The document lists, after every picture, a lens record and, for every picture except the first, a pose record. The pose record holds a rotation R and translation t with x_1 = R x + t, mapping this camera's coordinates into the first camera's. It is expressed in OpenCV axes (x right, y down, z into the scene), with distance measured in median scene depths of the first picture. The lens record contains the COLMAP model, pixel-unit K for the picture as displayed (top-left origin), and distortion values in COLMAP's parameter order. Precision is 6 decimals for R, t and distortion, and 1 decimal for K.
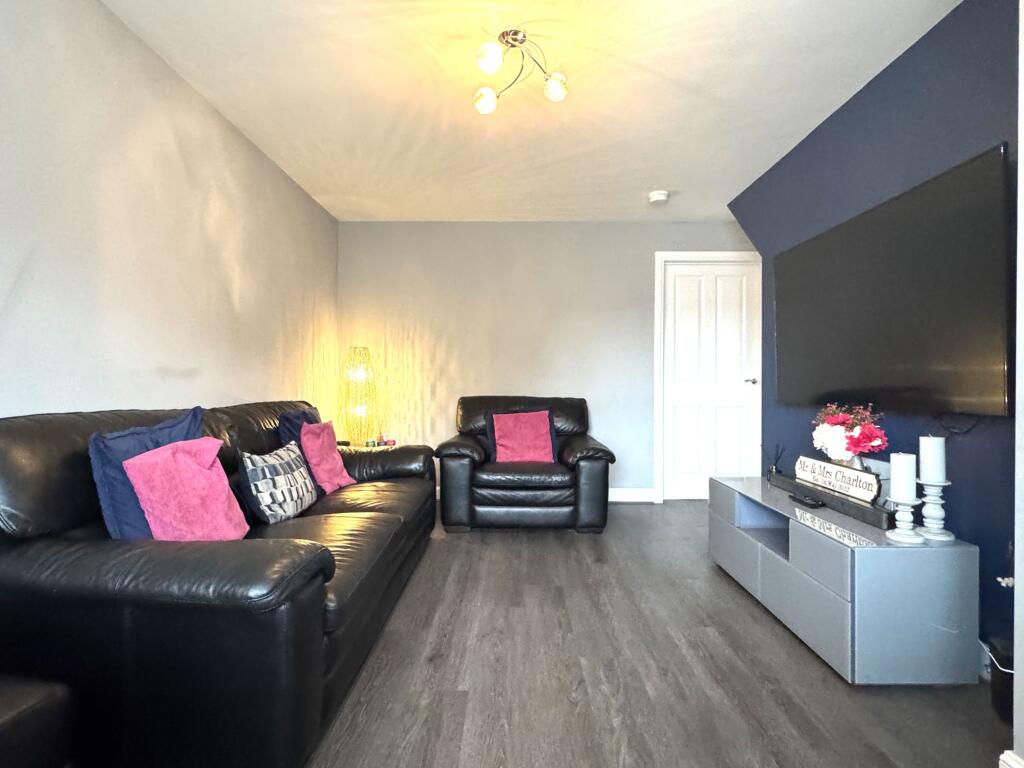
lens RADIAL K [[538.1, 0, 512.4], [0, 538.1, 383.0], [0, 0, 1]] dist [-0.000091, 0.000004]
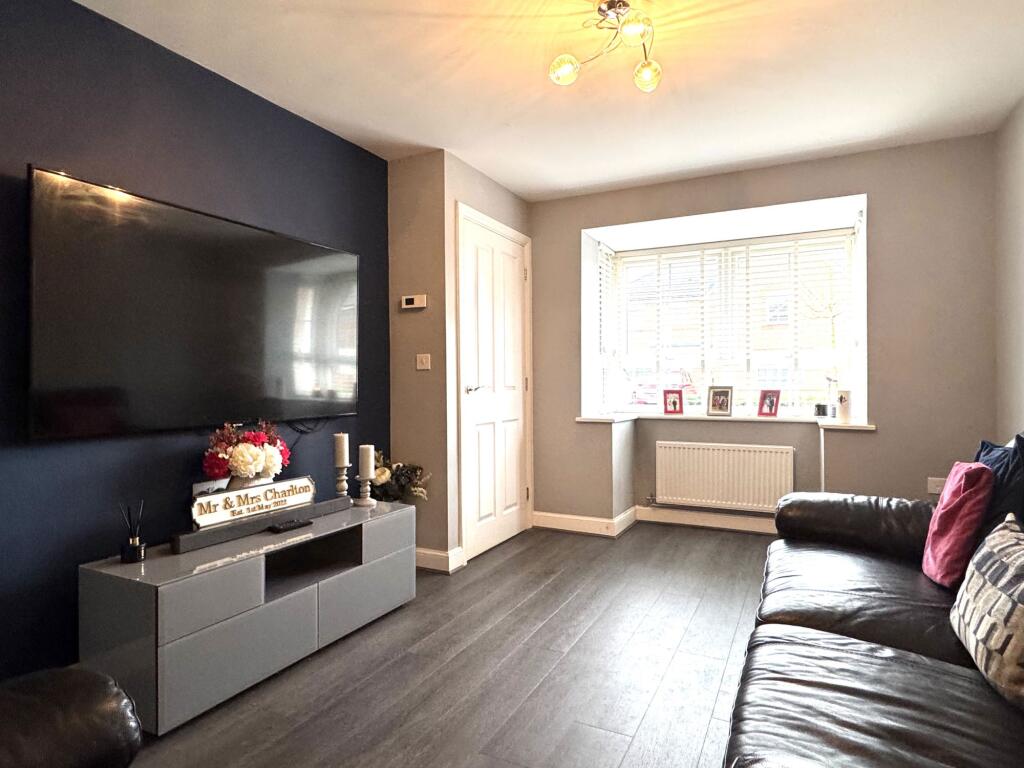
lens RADIAL K [[595.8, 0, 512.1], [0, 595.8, 385.0], [0, 0, 1]] dist [-0.000597, -0.000073]
pose [[-0.898054, -0.000403, 0.439886, -0.250904], [-0.001566, 0.999996, -0.002282, -0.022846], [-0.439883, -0.002738, -0.898051, 1.722460]]
